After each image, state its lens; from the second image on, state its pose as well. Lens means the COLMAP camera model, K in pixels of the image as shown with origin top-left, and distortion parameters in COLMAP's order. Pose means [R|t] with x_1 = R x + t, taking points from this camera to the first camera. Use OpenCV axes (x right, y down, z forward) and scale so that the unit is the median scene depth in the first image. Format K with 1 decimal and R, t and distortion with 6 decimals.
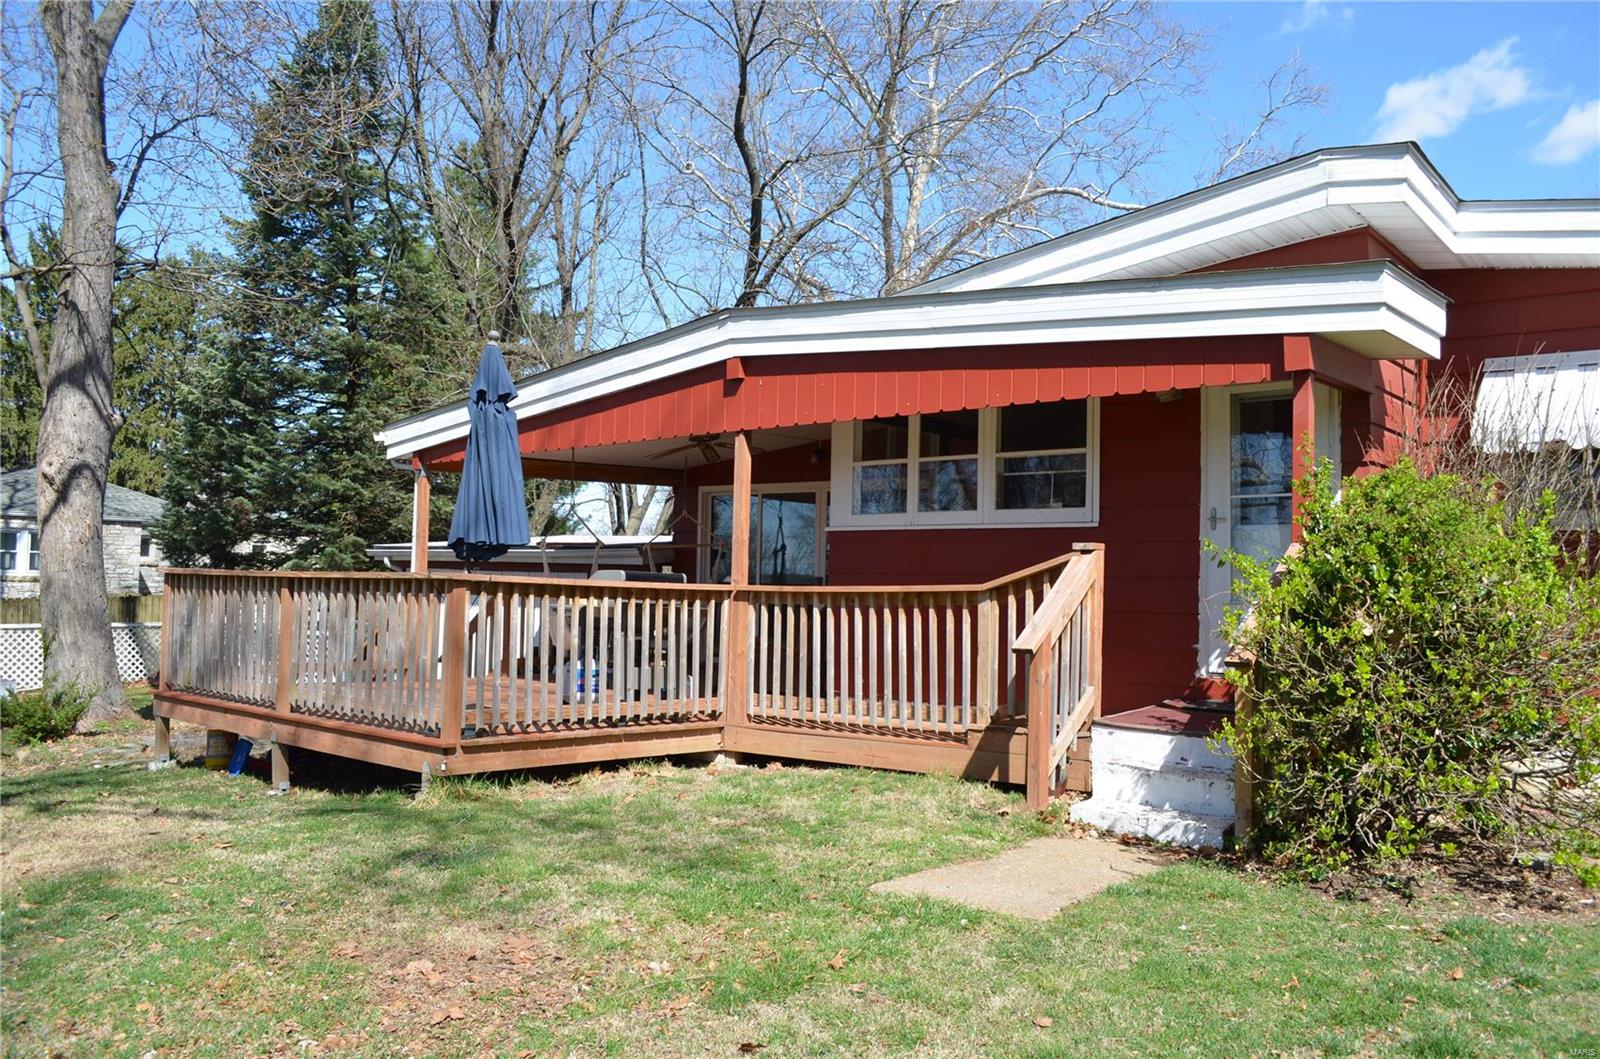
lens RADIAL K [[1266.0, 0, 800.0], [0, 1266.0, 529.5], [0, 0, 1]] dist [-0.078223, 0.009443]
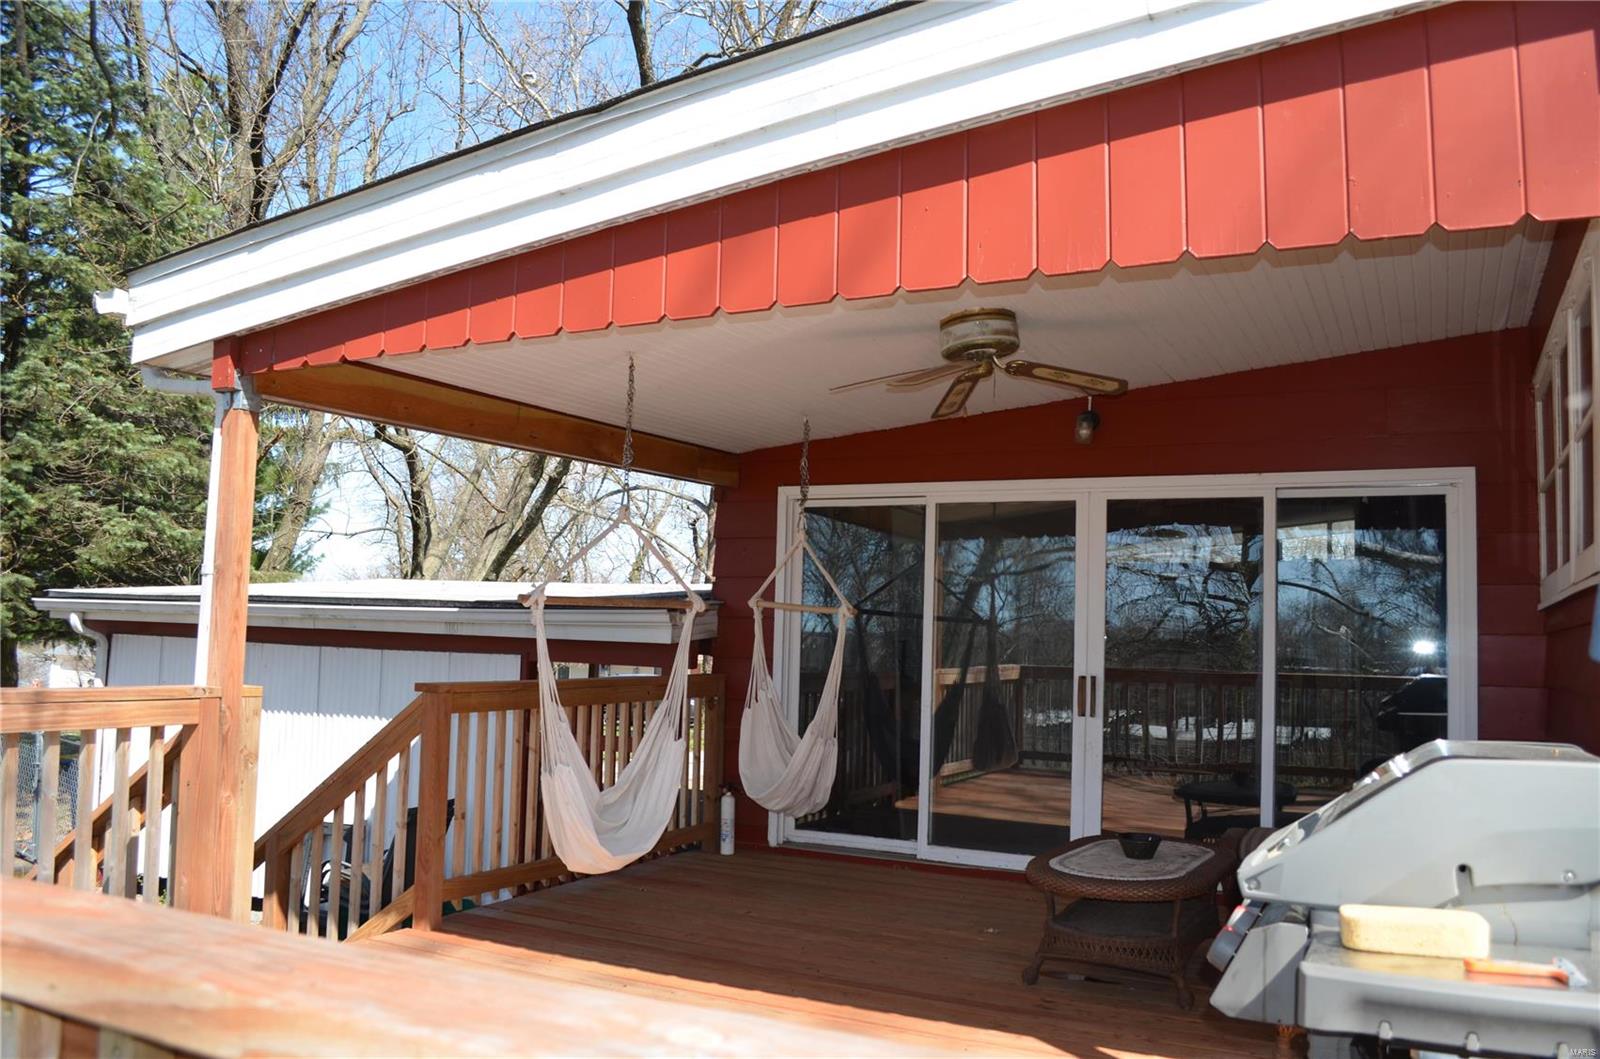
lens RADIAL K [[1266.0, 0, 800.0], [0, 1266.0, 529.5], [0, 0, 1]] dist [-0.078223, 0.009443]
pose [[0.972273, 0.022861, 0.232730, -0.218413], [-0.013826, 0.999089, -0.040380, 0.006145], [-0.233441, 0.036043, 0.971703, 0.593352]]
